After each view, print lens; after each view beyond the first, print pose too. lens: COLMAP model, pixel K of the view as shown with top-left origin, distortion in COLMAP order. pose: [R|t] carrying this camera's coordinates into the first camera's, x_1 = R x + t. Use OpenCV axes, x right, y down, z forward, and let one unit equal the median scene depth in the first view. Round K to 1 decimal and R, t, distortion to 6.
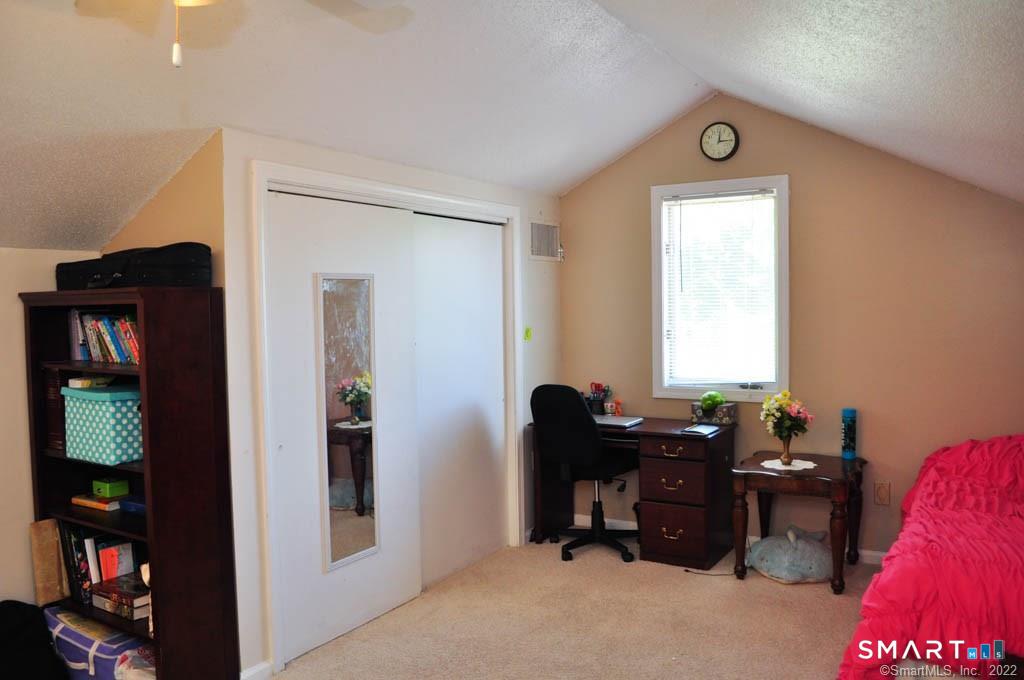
lens RADIAL K [[808.2, 0, 512.0], [0, 808.2, 340.0], [0, 0, 1]] dist [-0.078043, 0.010355]
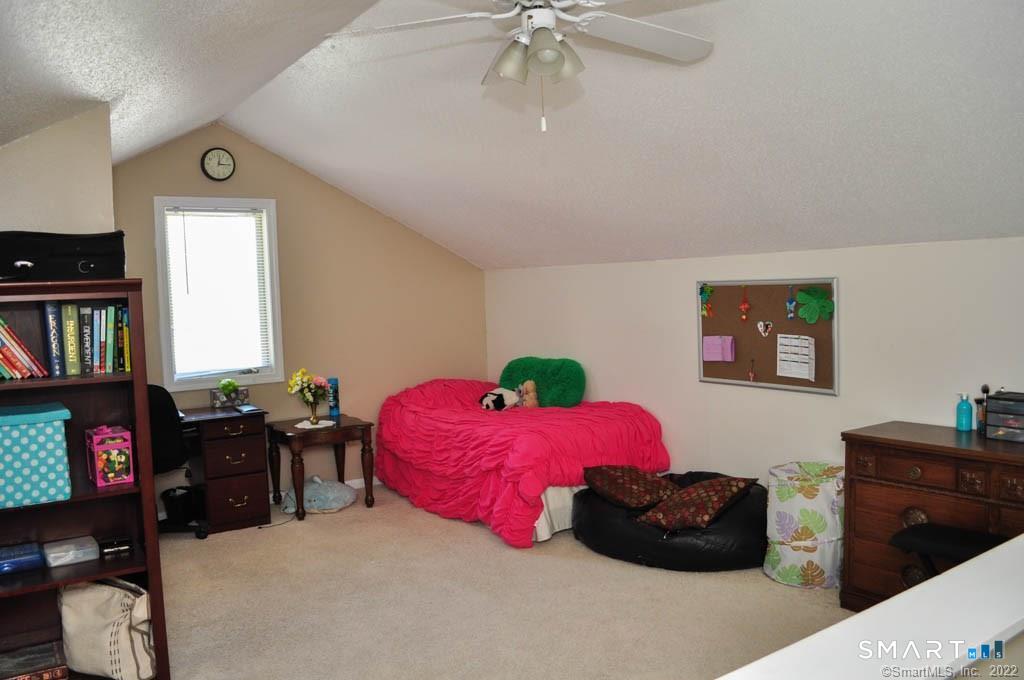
lens RADIAL K [[808.2, 0, 512.0], [0, 808.2, 340.0], [0, 0, 1]] dist [-0.078043, 0.010355]
pose [[0.405940, -0.060316, 0.911907, -0.694616], [0.072122, 0.996822, 0.033827, -0.001849], [-0.911050, 0.052037, 0.409000, 0.162643]]
